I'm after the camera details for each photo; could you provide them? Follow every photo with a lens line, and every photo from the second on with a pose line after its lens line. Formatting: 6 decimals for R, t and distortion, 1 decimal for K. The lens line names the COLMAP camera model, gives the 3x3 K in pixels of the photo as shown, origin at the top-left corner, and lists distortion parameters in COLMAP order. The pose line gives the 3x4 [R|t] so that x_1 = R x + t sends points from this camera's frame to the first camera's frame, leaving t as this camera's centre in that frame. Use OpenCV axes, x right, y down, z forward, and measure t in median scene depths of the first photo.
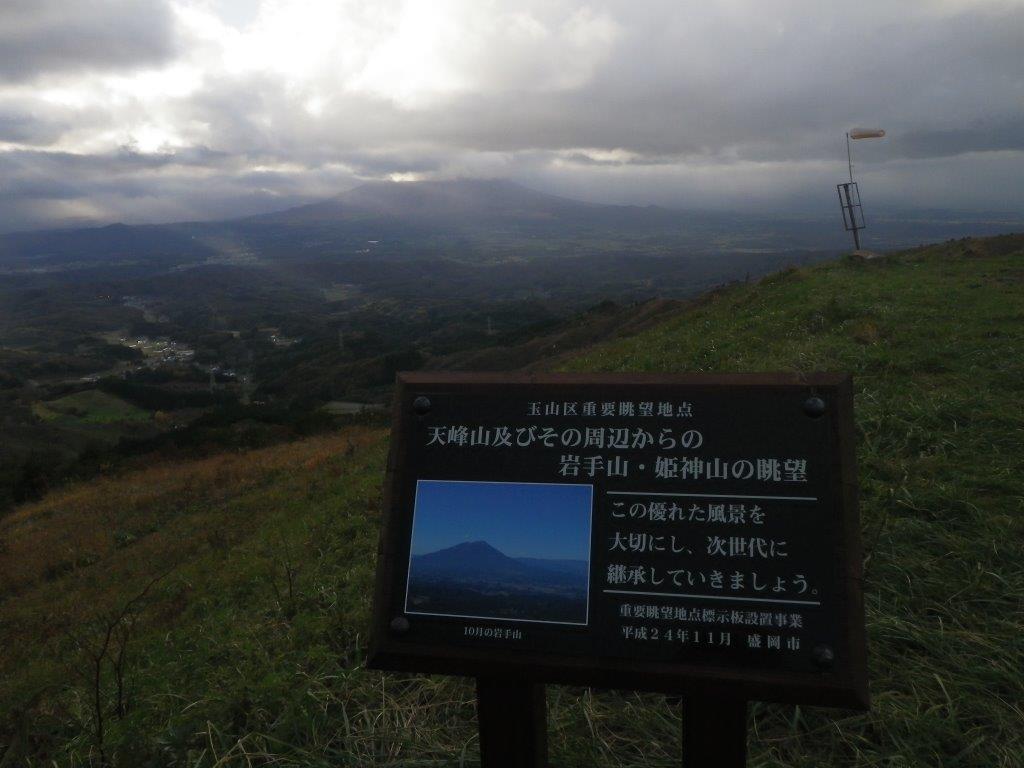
lens RADIAL K [[872.4, 0, 512.0], [0, 872.4, 384.0], [0, 0, 1]] dist [-0.014028, -0.006305]
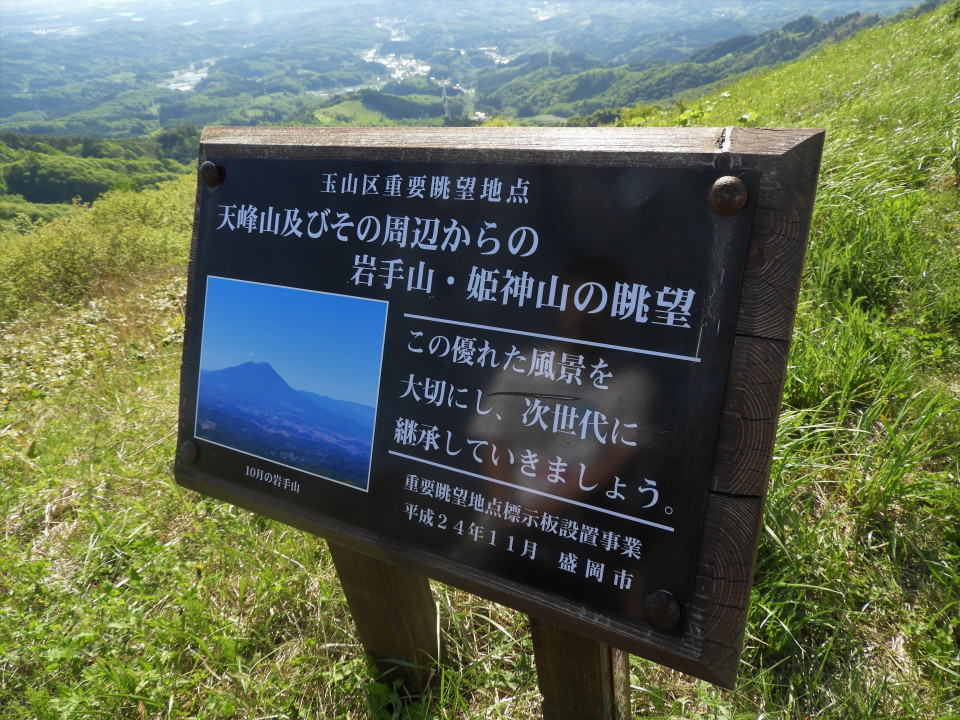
lens RADIAL K [[702.2, 0, 480.0], [0, 702.2, 360.0], [0, 0, 1]] dist [0.006004, 0.001227]
pose [[0.952713, 0.079570, -0.293269, 0.332761], [0.031465, 0.934087, 0.355657, -0.037263], [0.302238, -0.348067, 0.887413, 0.518348]]
